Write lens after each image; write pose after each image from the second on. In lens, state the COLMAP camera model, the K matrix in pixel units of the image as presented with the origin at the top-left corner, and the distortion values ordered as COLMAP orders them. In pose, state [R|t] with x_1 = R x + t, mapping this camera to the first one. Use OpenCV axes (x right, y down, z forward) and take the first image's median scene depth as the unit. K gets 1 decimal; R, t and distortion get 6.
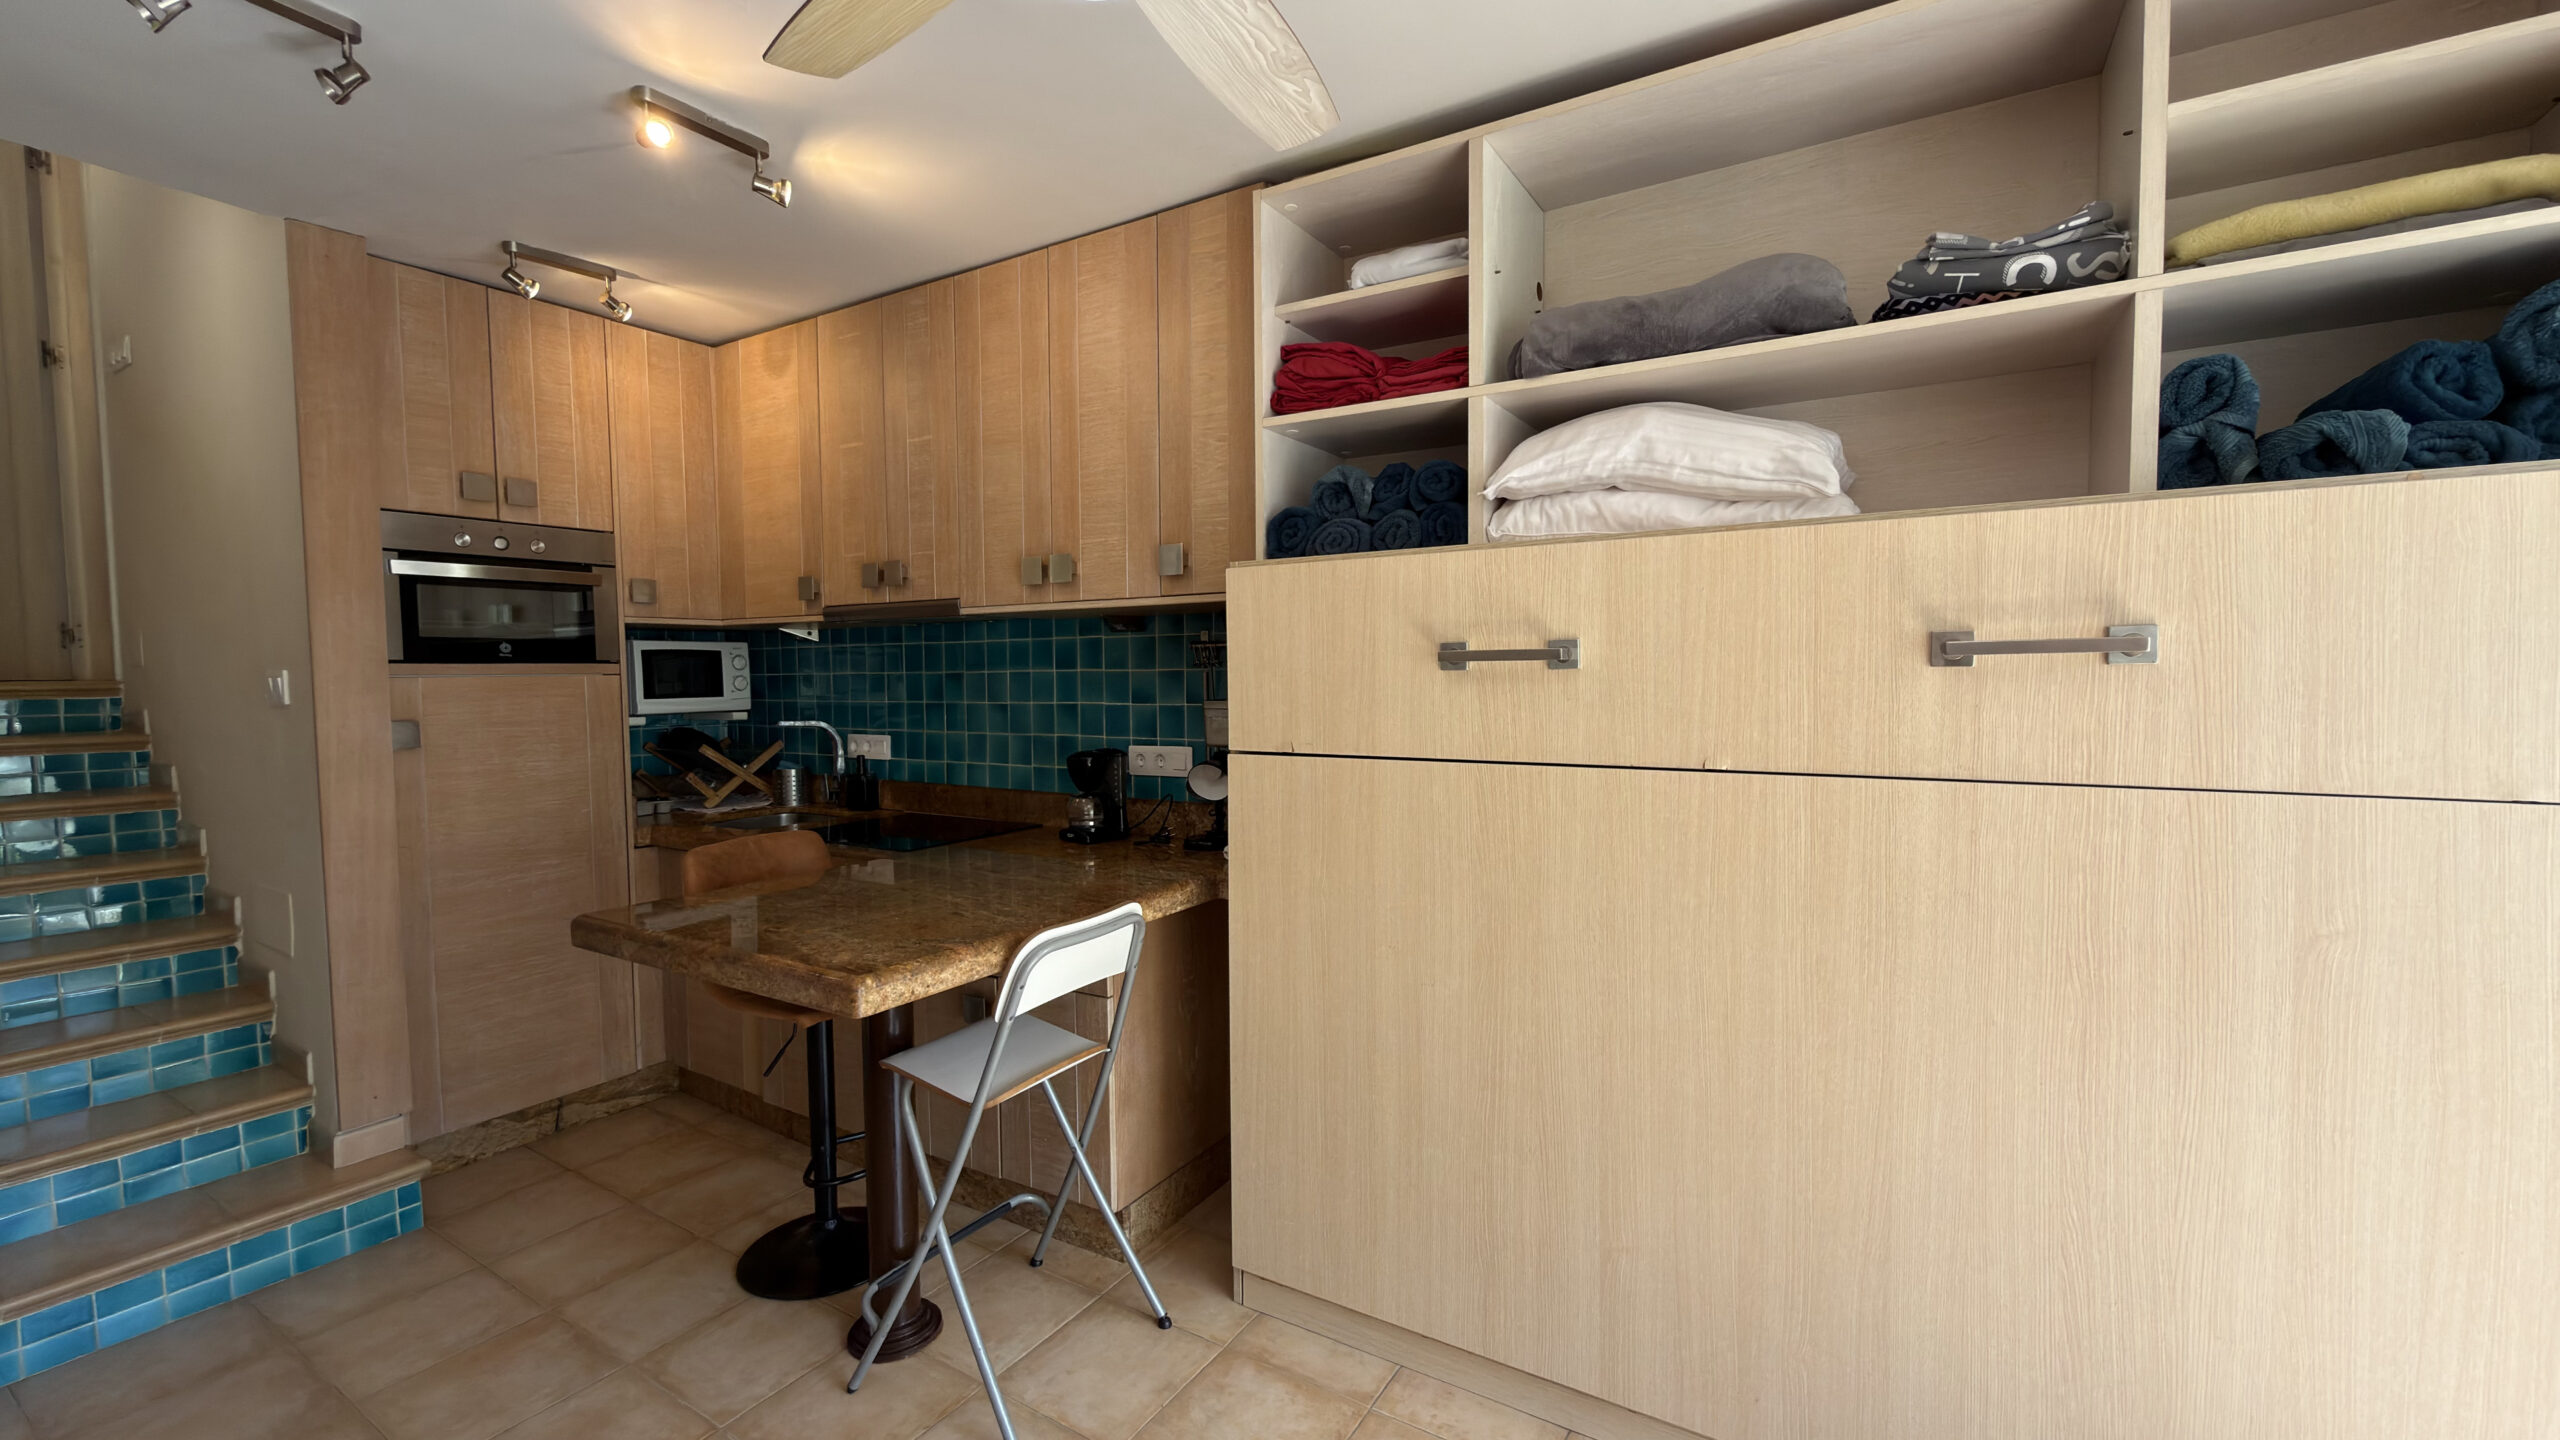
lens RADIAL K [[1024.0, 0, 1281.7], [0, 1024.0, 722.4], [0, 0, 1]] dist [0.000651, 0.000003]
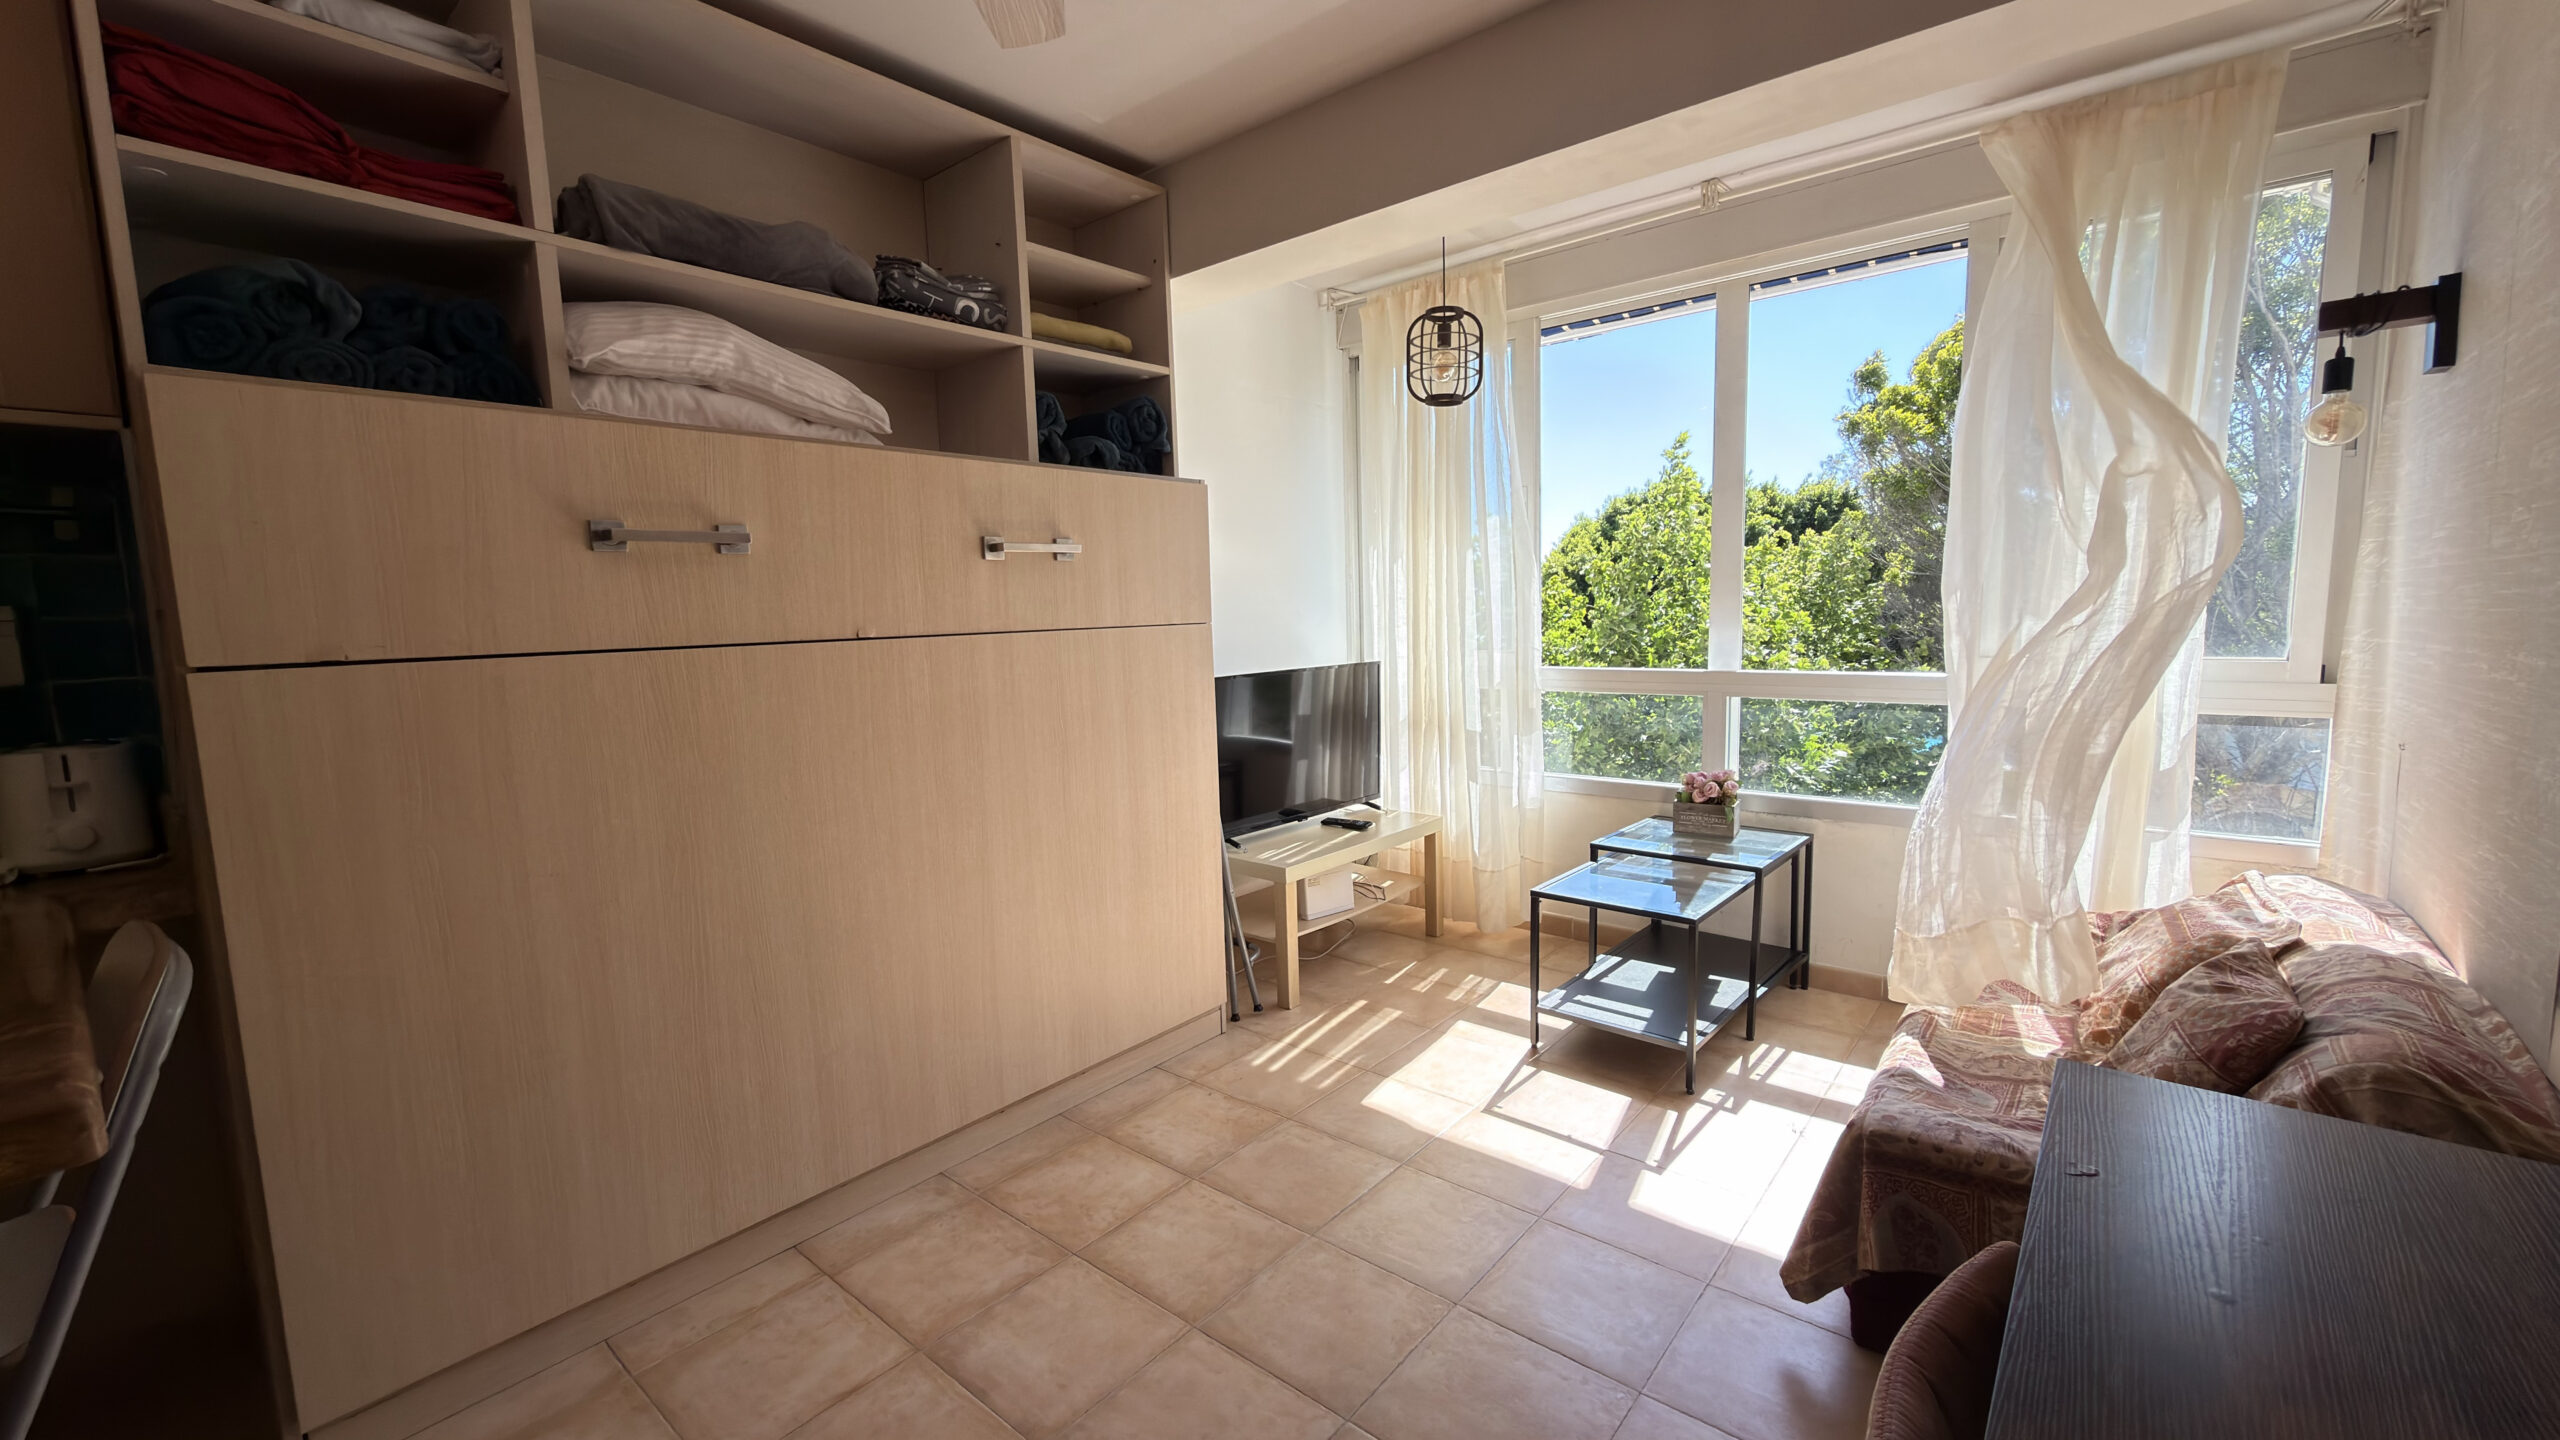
lens RADIAL K [[1024.0, 0, 1278.8], [0, 1024.0, 718.9], [0, 0, 1]] dist [0.000651, 0.000003]
pose [[0.138717, -0.104073, 0.984848, -0.455663], [0.075088, 0.992705, 0.094327, 0.038798], [-0.987481, 0.060866, 0.145519, 0.190178]]
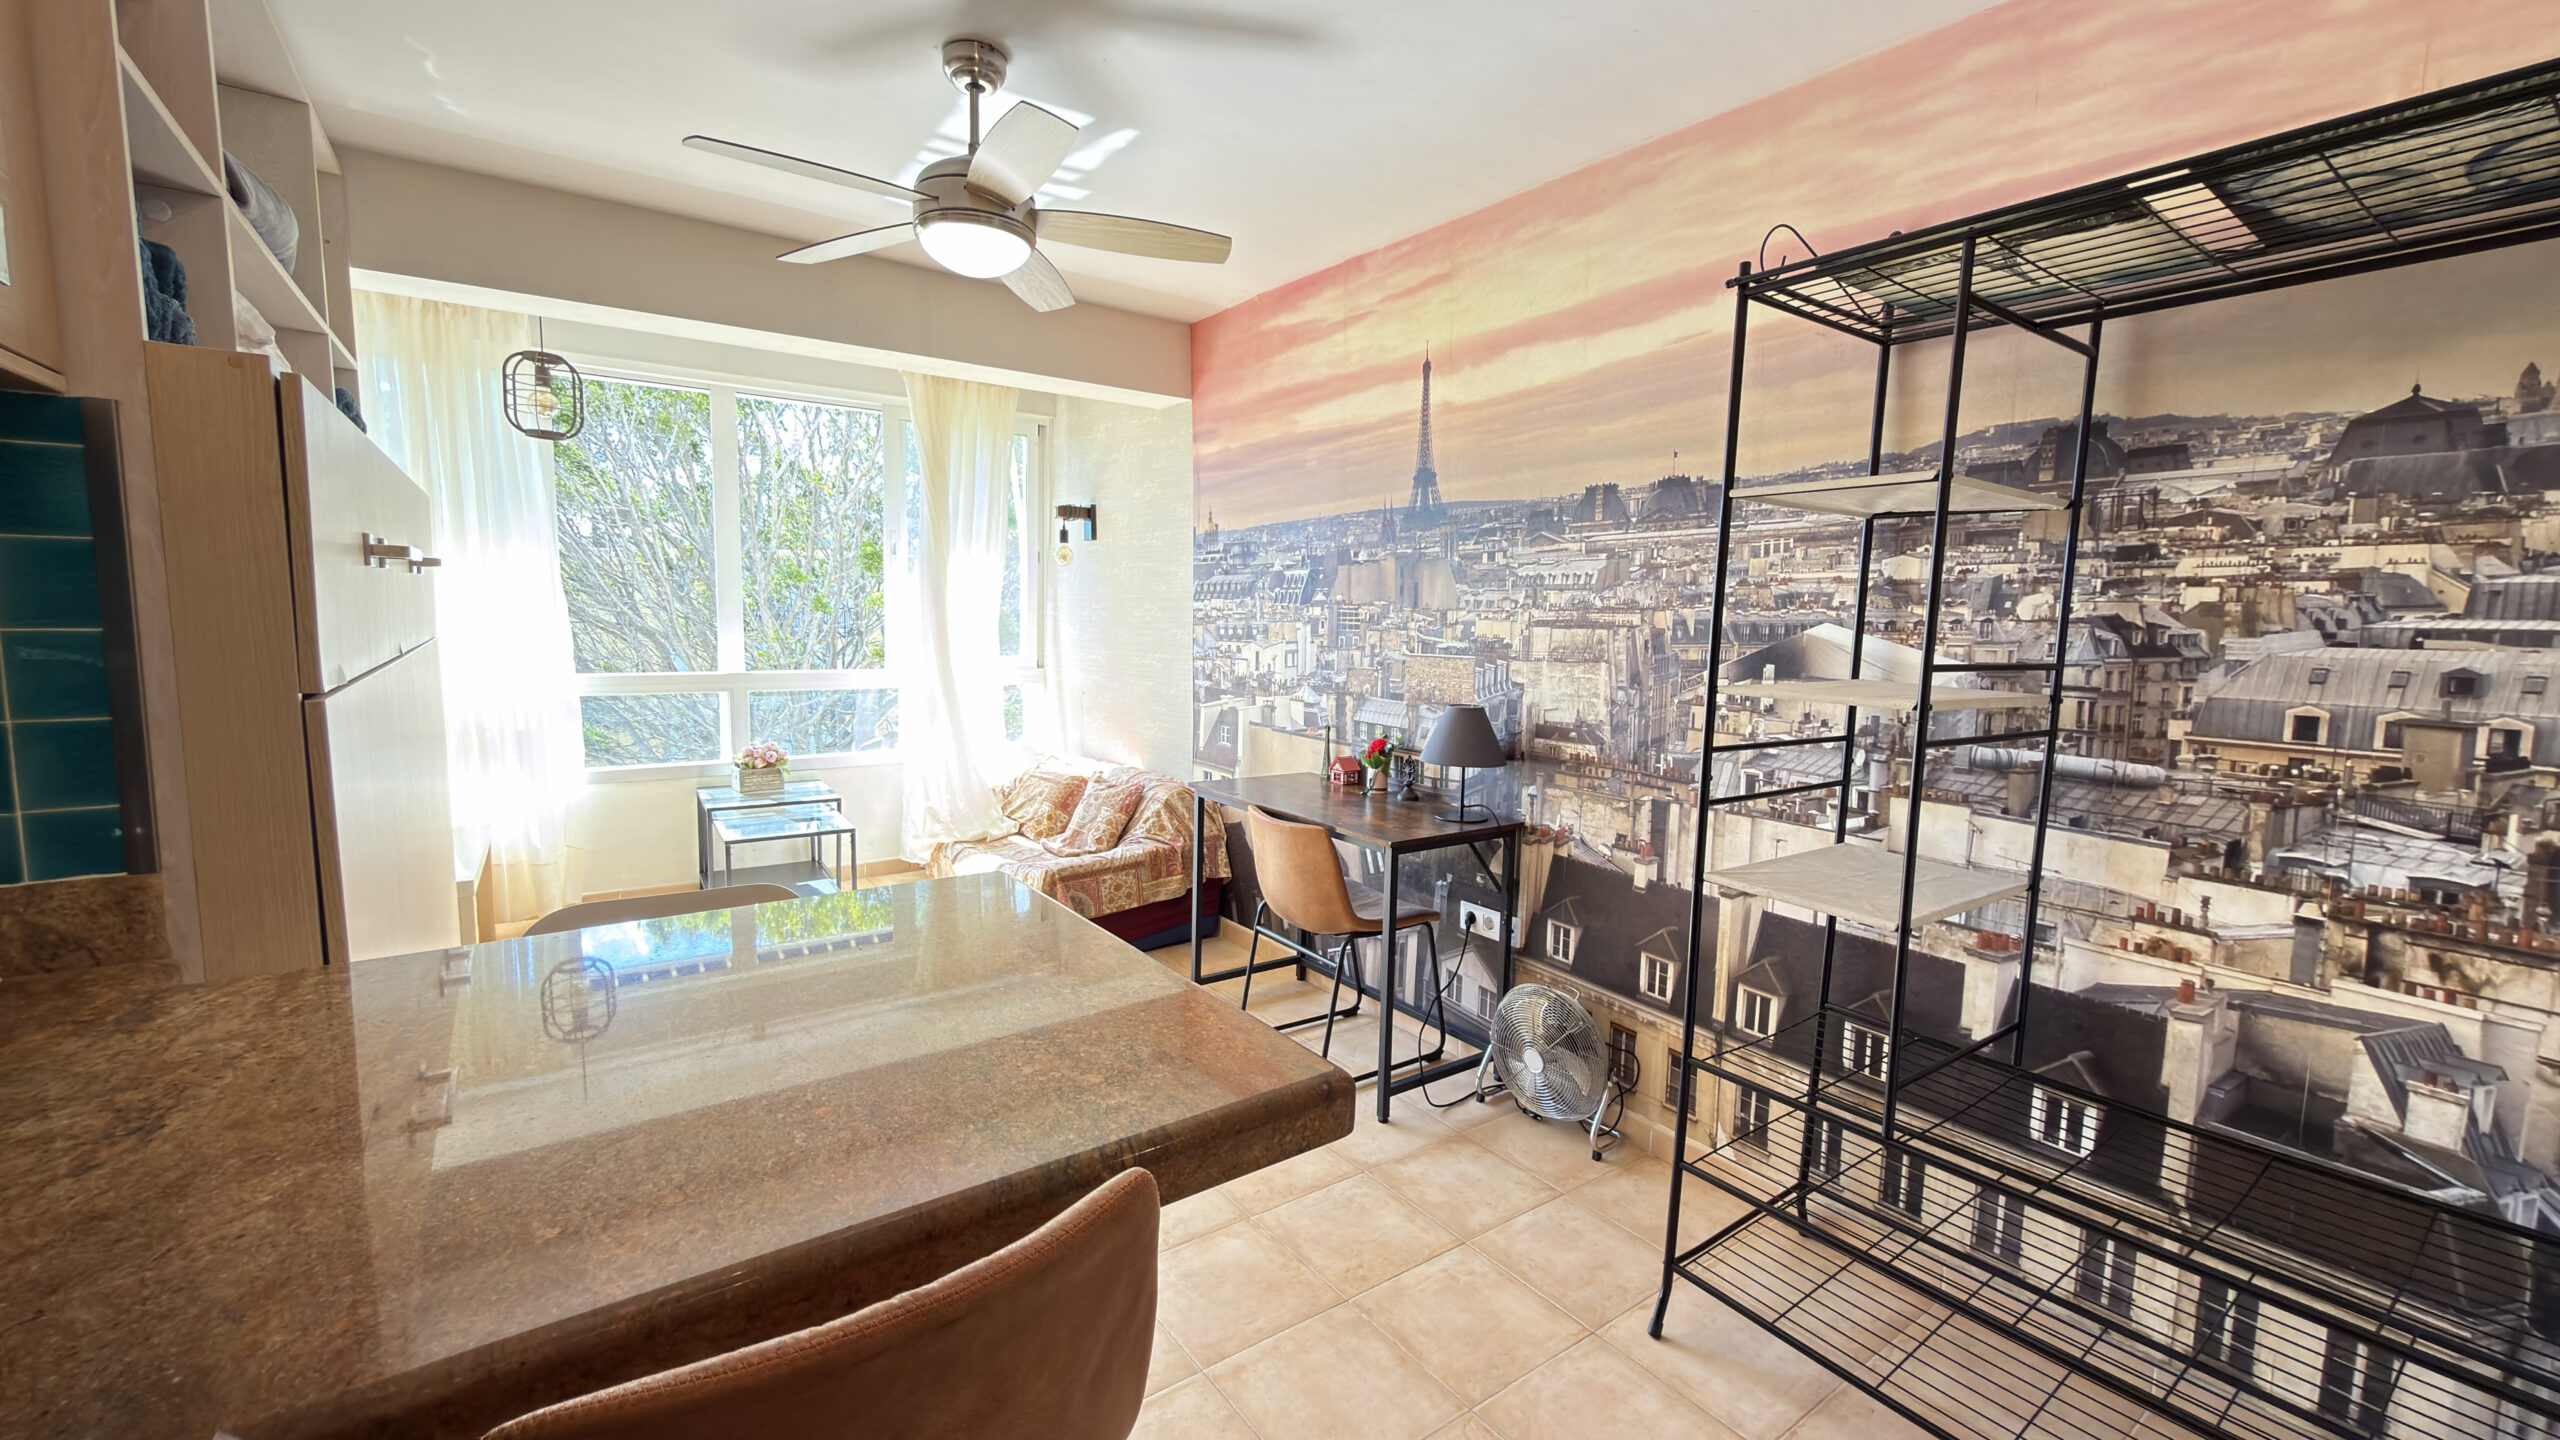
lens RADIAL K [[1024.0, 0, 1282.3], [0, 1024.0, 719.7], [0, 0, 1]] dist [0.000651, 0.000003]
pose [[-0.926137, -0.054380, 0.373247, -0.606889], [0.002348, 0.988702, 0.149874, -0.033560], [-0.377180, 0.139680, -0.915546, 1.038082]]
